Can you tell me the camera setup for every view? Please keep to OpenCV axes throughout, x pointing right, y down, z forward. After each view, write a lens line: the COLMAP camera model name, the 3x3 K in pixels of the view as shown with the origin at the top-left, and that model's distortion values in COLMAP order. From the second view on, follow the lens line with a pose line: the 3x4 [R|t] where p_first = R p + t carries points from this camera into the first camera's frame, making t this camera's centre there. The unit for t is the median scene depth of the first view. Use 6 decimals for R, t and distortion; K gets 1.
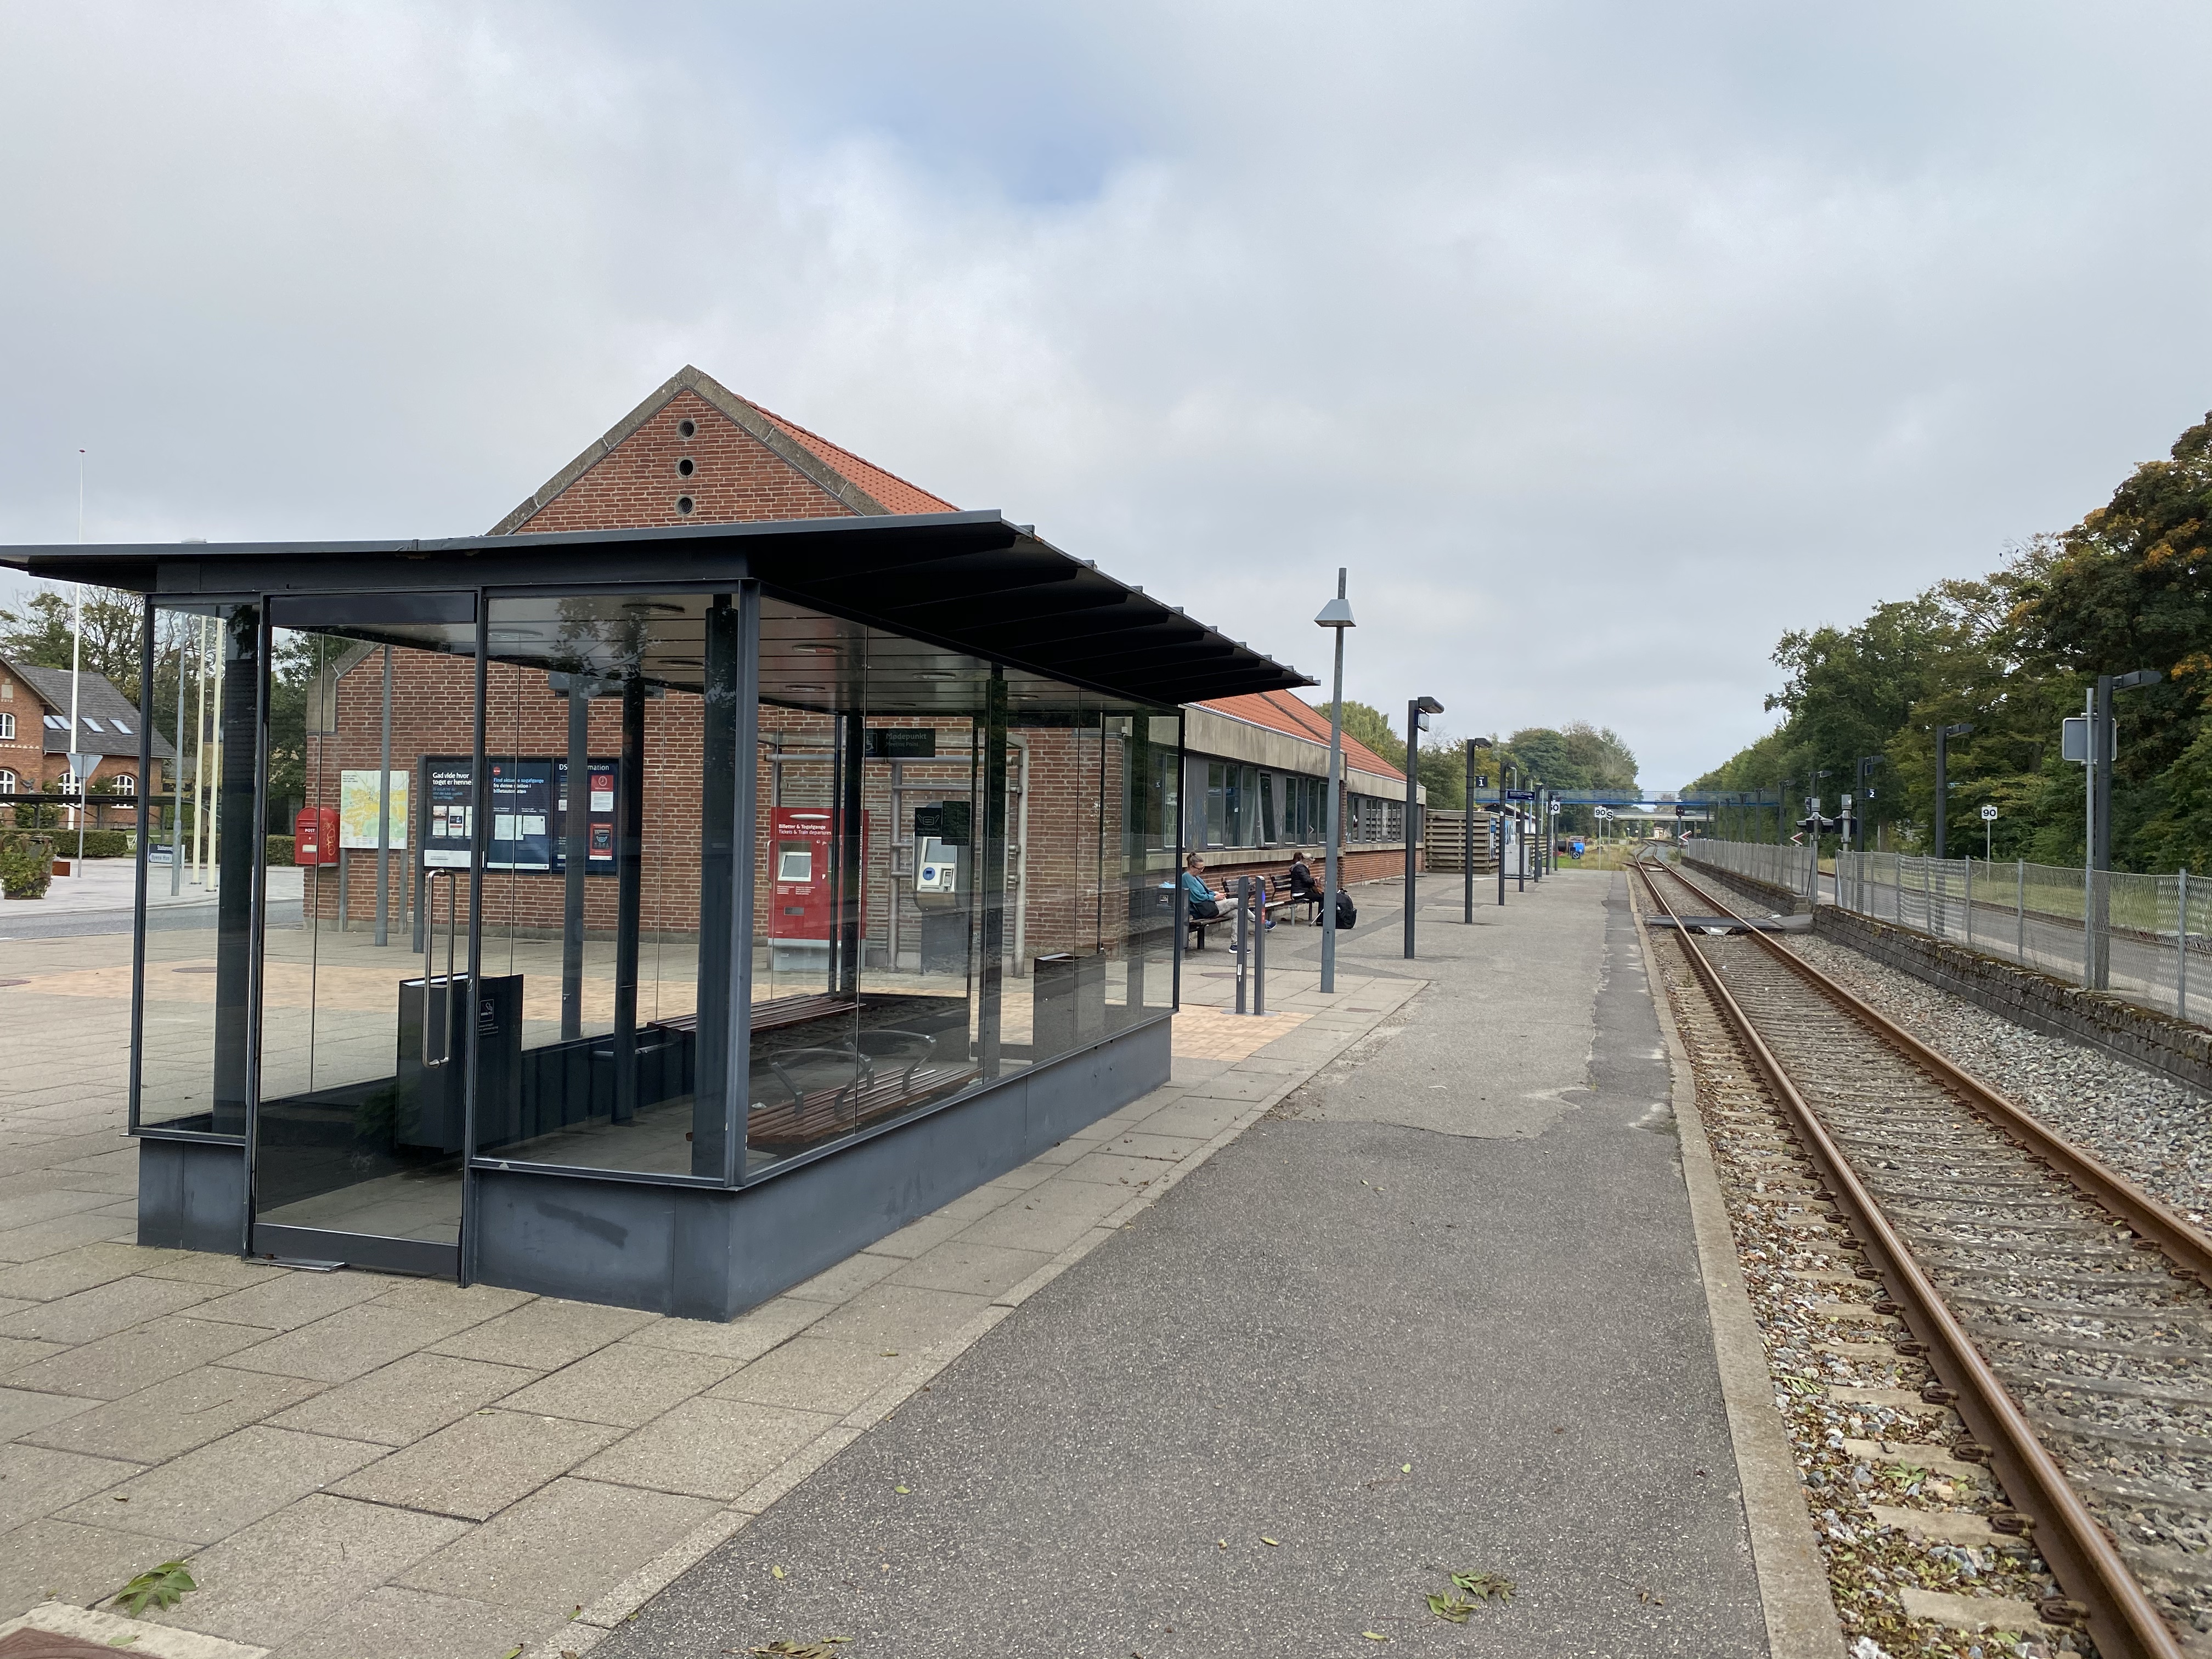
lens RADIAL K [[1698.5, 0, 1116.4], [0, 1698.5, 797.8], [0, 0, 1]] dist [0.032770, -0.031908]
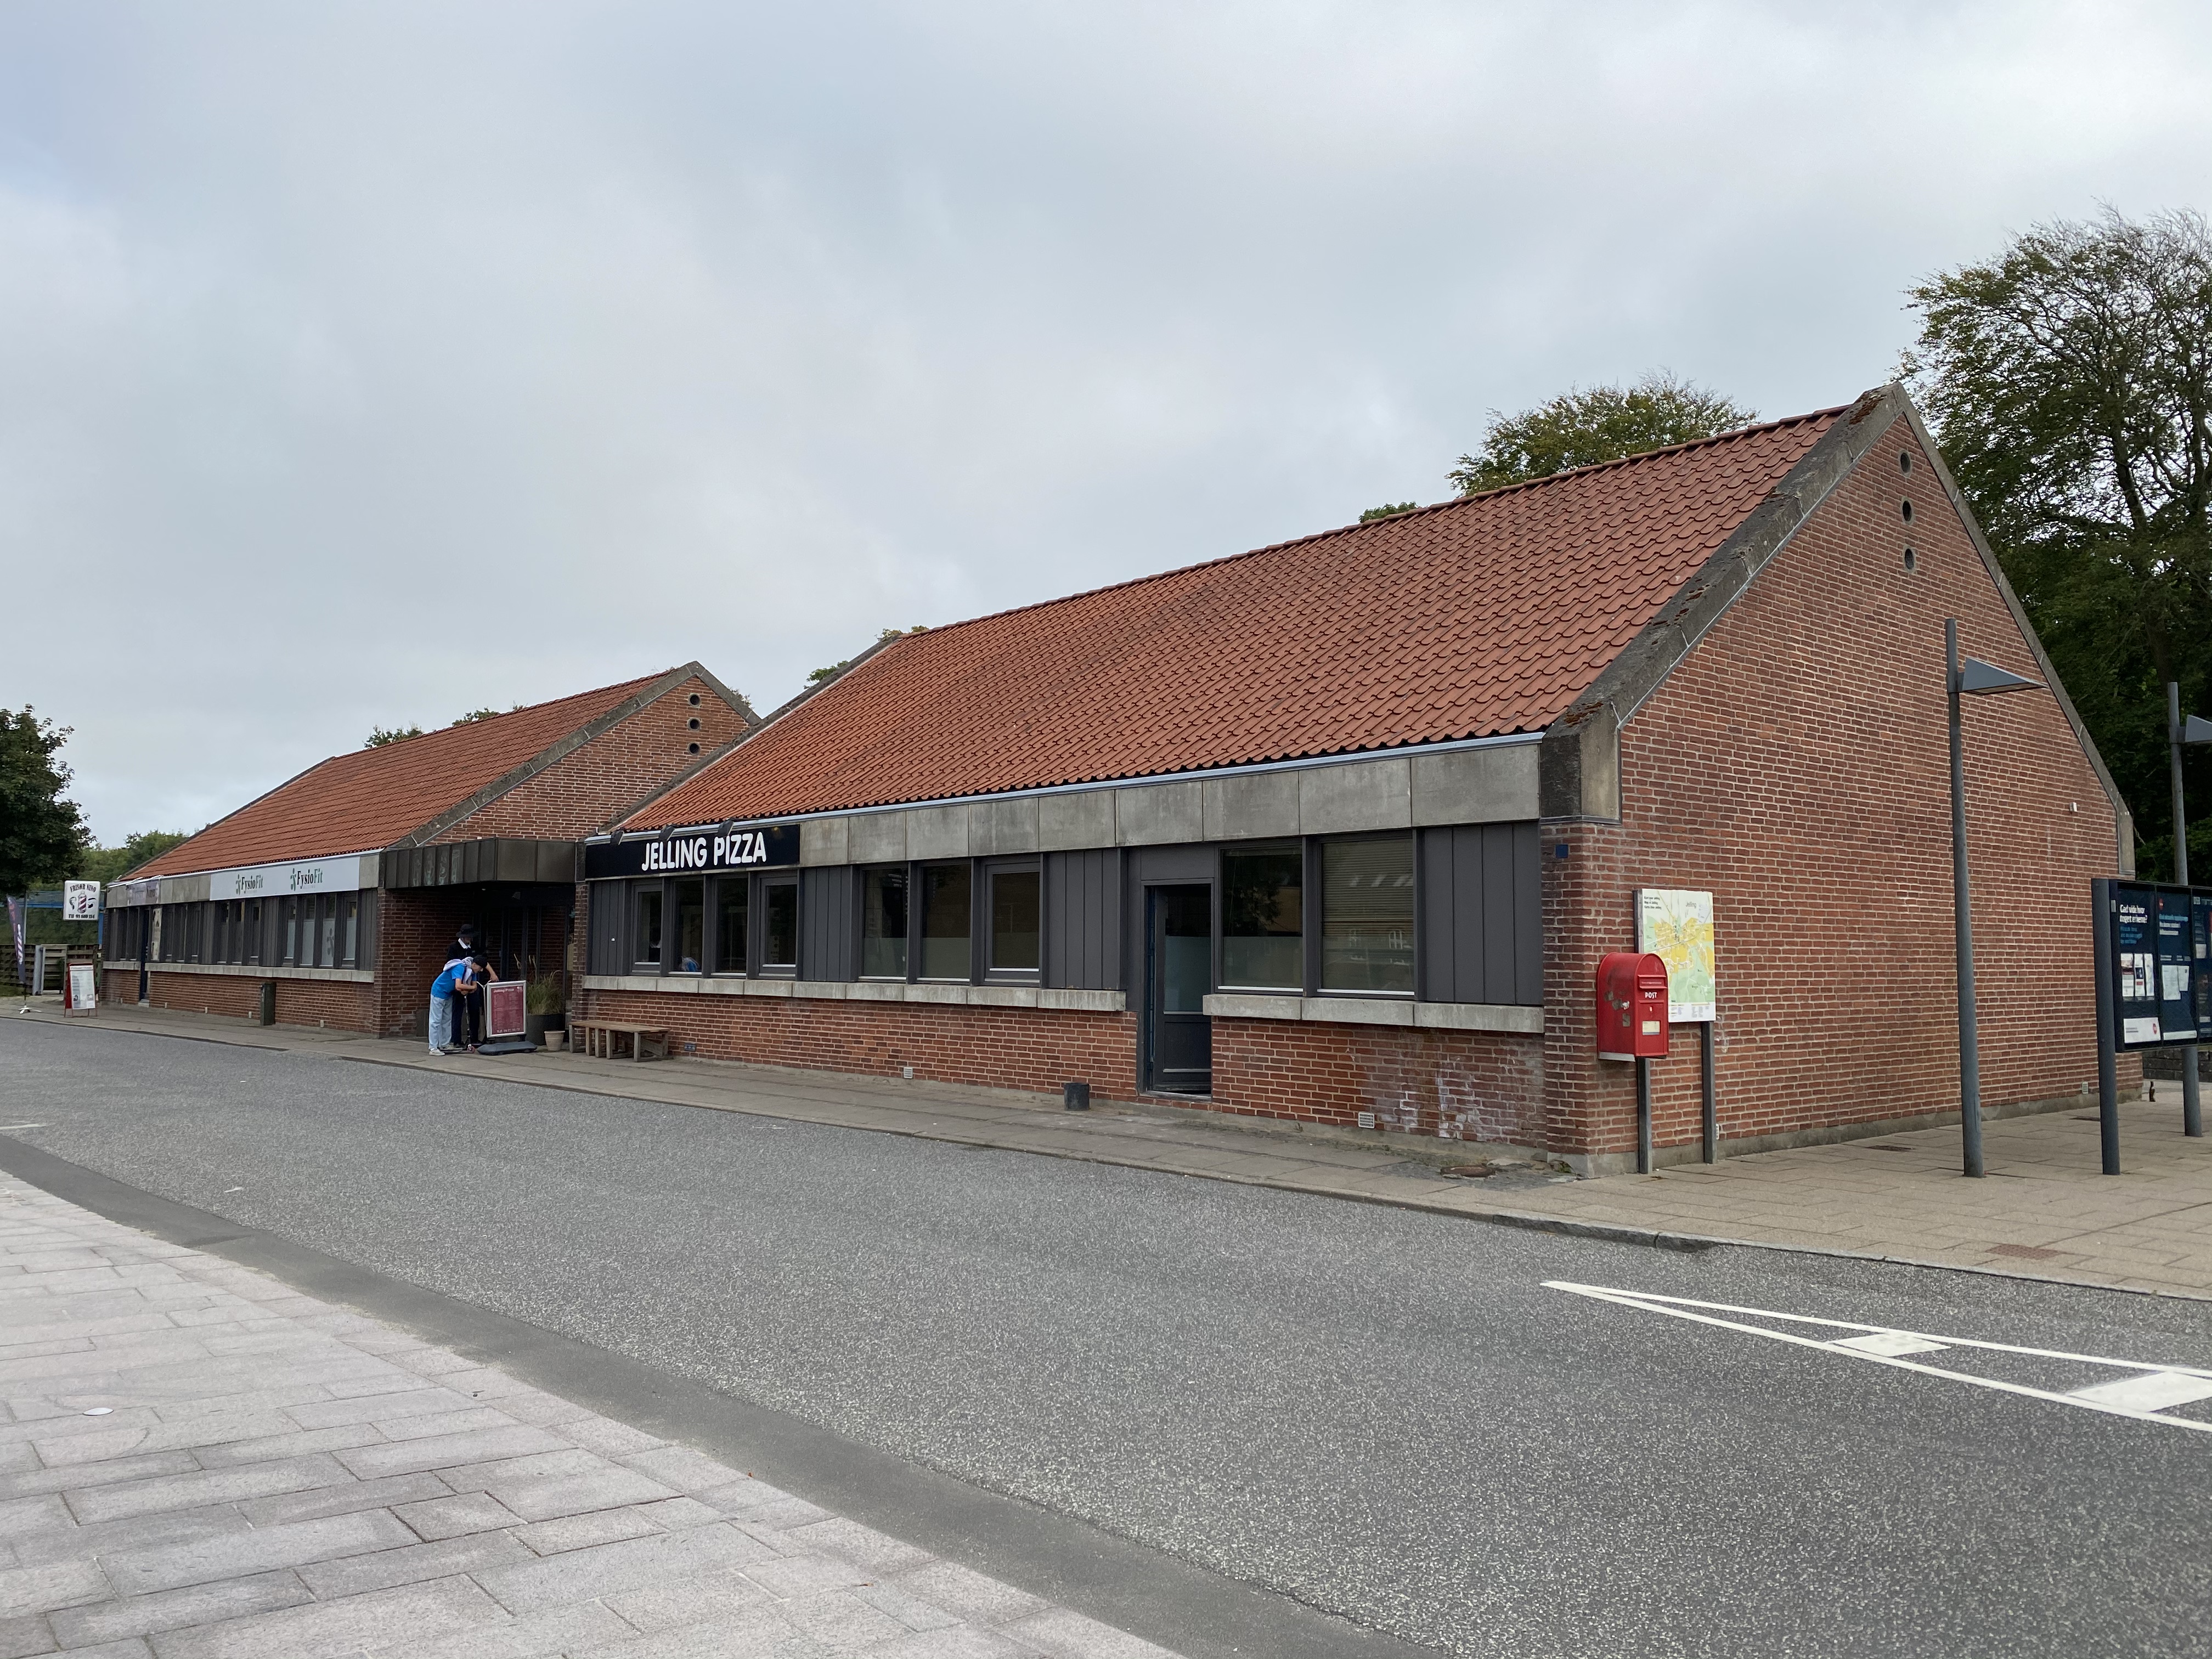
lens RADIAL K [[1592.6, 0, 1099.5], [0, 1592.6, 822.6], [0, 0, 1]] dist [0.088867, -0.001864]
pose [[0.521144, 0.052518, 0.851851, -1.330233], [-0.011504, 0.998447, -0.054518, -0.007672], [-0.853391, 0.018612, 0.520939, 1.145828]]
